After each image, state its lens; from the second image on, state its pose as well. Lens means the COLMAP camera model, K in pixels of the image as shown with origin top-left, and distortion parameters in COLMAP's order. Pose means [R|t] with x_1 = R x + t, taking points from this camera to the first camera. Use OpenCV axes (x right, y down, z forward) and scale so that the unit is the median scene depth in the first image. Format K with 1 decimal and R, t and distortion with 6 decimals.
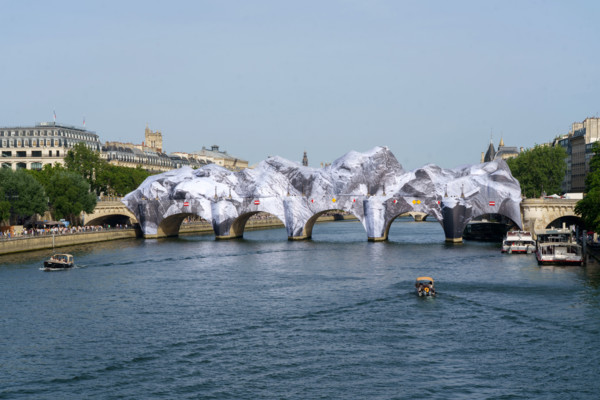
lens RADIAL K [[1055.6, 0, 324.2], [0, 1055.6, 183.9], [0, 0, 1]] dist [0.030972, 0.000000]
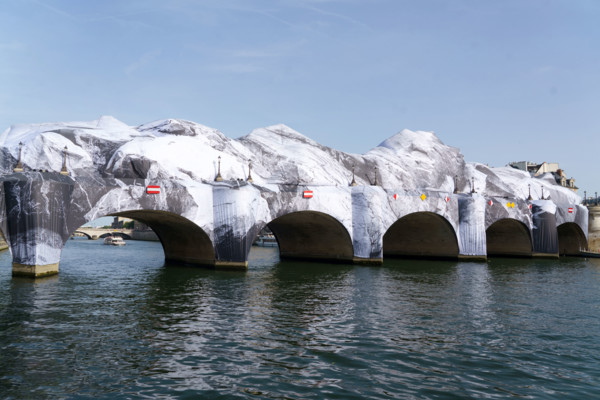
lens RADIAL K [[407.0, 0, 297.5], [0, 407.0, 200.4], [0, 0, 1]] dist [-0.023814, 0.009648]
pose [[0.722885, 0.061987, 0.688183, -0.206939], [-0.015220, 0.997155, -0.073829, 0.035753], [-0.690801, 0.042896, 0.721771, 0.867245]]
